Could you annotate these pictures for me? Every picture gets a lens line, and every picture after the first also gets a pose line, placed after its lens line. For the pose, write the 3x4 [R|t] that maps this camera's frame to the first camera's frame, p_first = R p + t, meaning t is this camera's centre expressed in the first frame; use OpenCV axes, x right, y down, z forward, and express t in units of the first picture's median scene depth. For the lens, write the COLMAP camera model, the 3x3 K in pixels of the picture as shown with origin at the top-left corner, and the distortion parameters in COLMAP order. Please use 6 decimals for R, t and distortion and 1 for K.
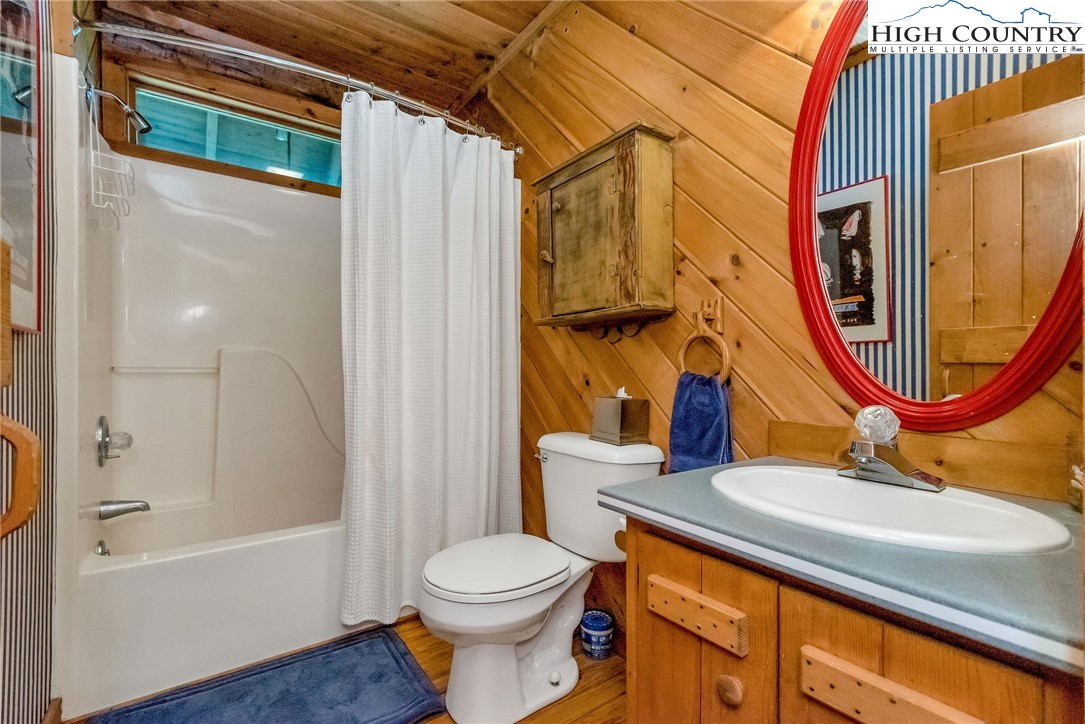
lens RADIAL K [[489.5, 0, 543.4], [0, 489.5, 361.4], [0, 0, 1]] dist [0.008952, -0.001889]
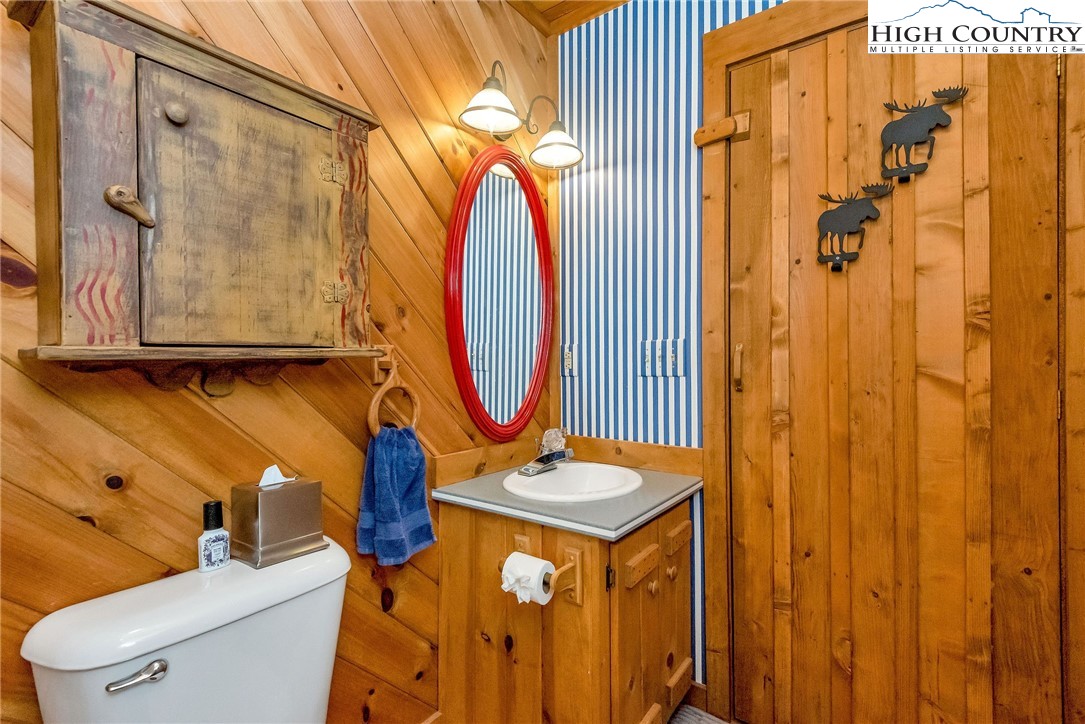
lens RADIAL K [[489.5, 0, 542.5], [0, 489.5, 363.5], [0, 0, 1]] dist [0.008952, -0.001889]
pose [[-0.308825, 0.012667, 0.951035, -0.599335], [0.006875, 0.999915, -0.011085, -0.078595], [-0.951094, 0.003115, -0.308886, 0.929329]]
